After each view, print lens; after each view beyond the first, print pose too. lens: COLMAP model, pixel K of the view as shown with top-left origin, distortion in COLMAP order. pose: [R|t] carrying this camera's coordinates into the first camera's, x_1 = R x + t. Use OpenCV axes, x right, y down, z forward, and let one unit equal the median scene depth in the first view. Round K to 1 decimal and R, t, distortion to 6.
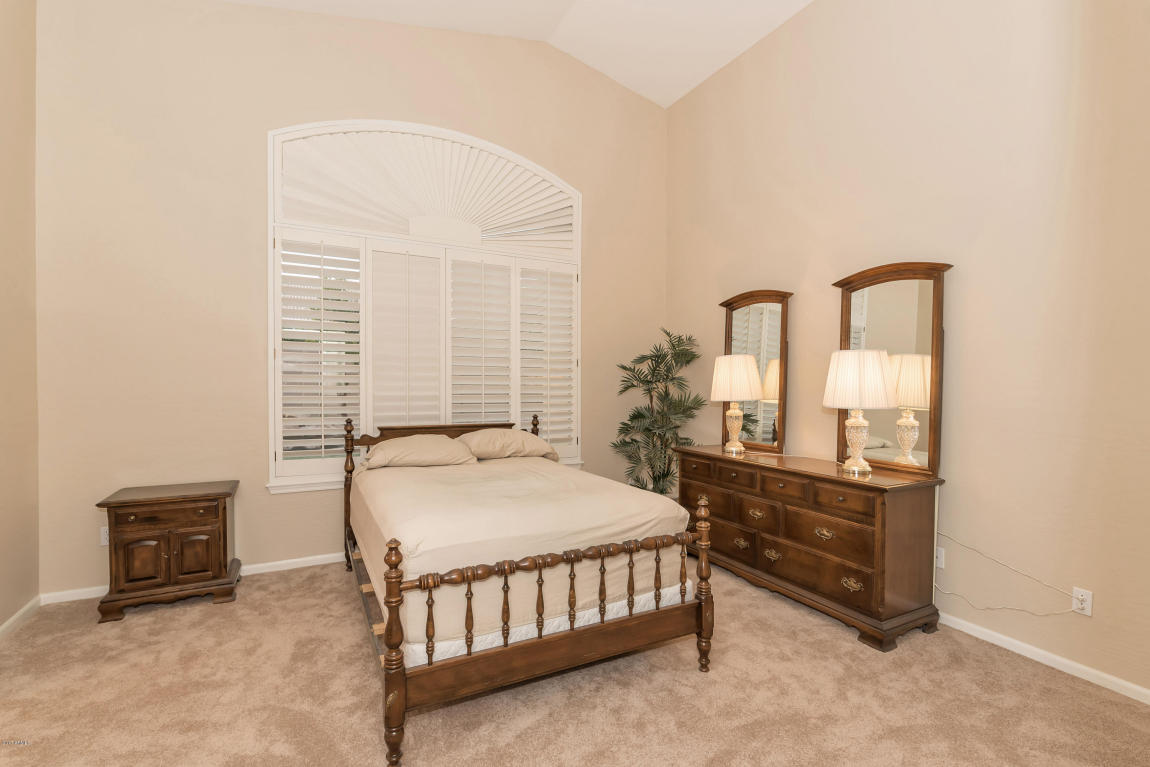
lens RADIAL K [[504.1, 0, 575.0], [0, 504.1, 383.5], [0, 0, 1]] dist [0.001899, -0.000258]
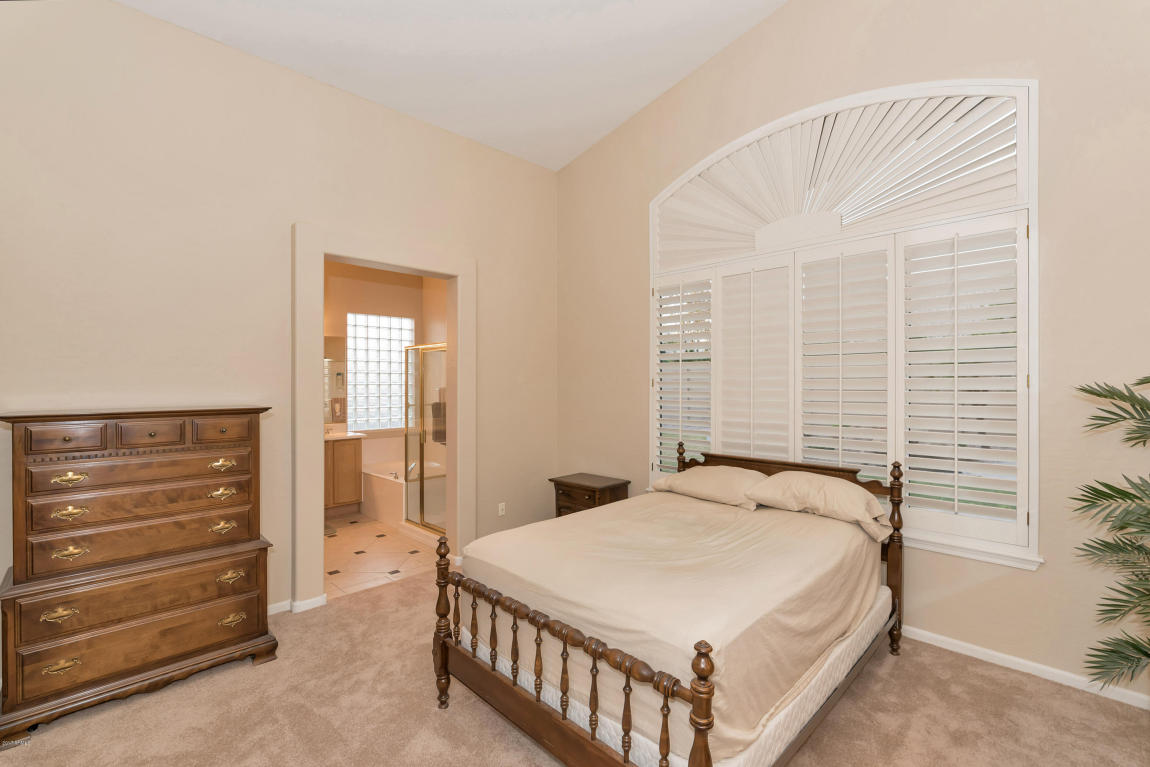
lens RADIAL K [[504.1, 0, 575.0], [0, 504.1, 383.5], [0, 0, 1]] dist [0.001899, -0.000258]
pose [[0.297940, -0.012683, -0.954500, 0.512281], [-0.003394, 0.999891, -0.014346, -0.038558], [0.954579, 0.007514, 0.297865, 0.458969]]
